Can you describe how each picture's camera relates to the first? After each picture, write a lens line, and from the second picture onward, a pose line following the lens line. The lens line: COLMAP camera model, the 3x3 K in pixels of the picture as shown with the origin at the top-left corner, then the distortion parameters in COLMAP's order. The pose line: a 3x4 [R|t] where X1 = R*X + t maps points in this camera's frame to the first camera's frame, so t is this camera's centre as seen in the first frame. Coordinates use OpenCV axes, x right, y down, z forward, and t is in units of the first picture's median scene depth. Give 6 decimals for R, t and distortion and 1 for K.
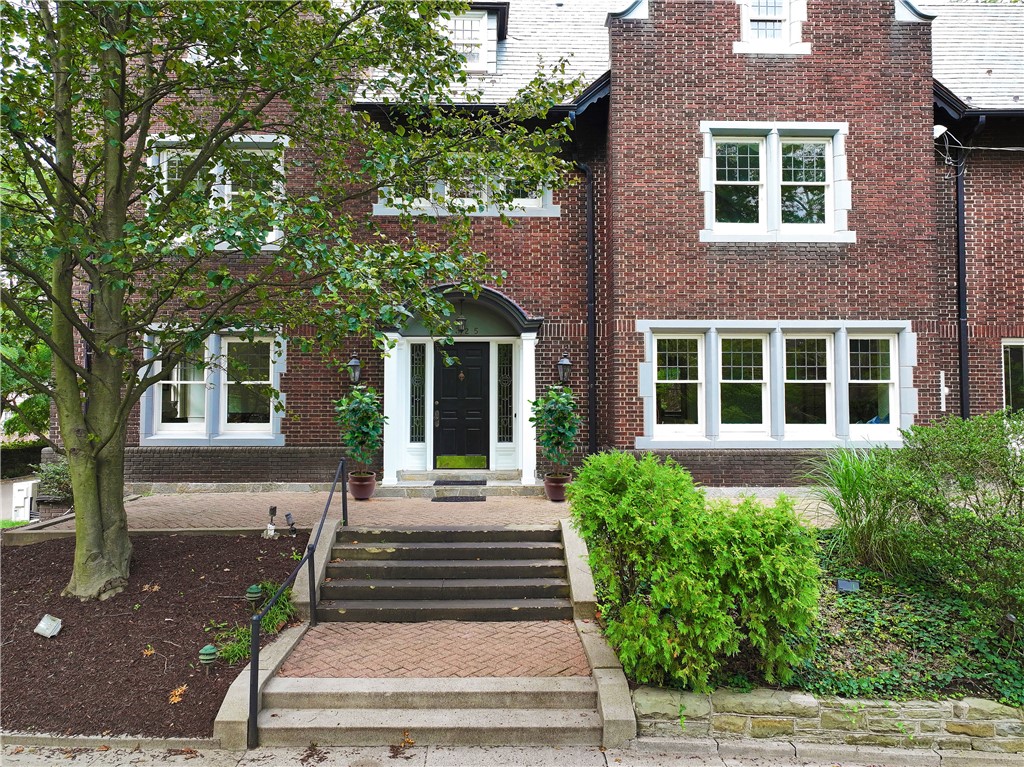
lens RADIAL K [[721.6, 0, 510.7], [0, 721.6, 376.2], [0, 0, 1]] dist [-0.004367, 0.001235]
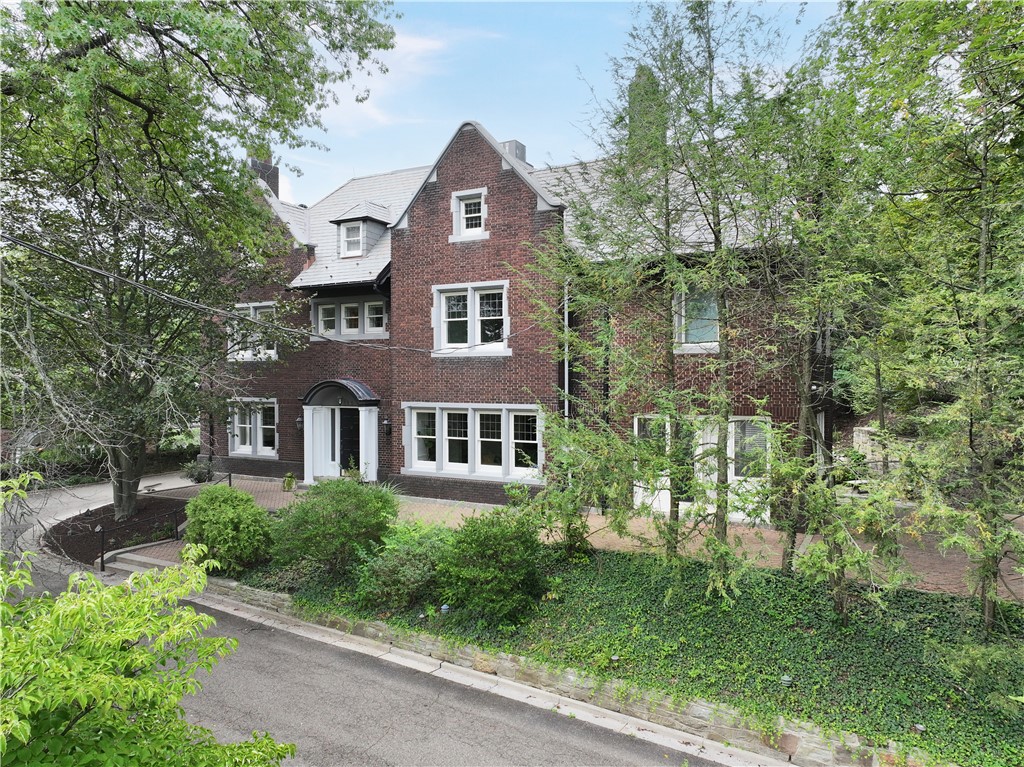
lens RADIAL K [[721.6, 0, 512.8], [0, 721.6, 387.8], [0, 0, 1]] dist [-0.004367, 0.001235]
pose [[0.863205, 0.006972, -0.504805, 1.284175], [0.021810, 0.998456, 0.051084, -0.194299], [0.504382, -0.055105, 0.861721, -0.386657]]
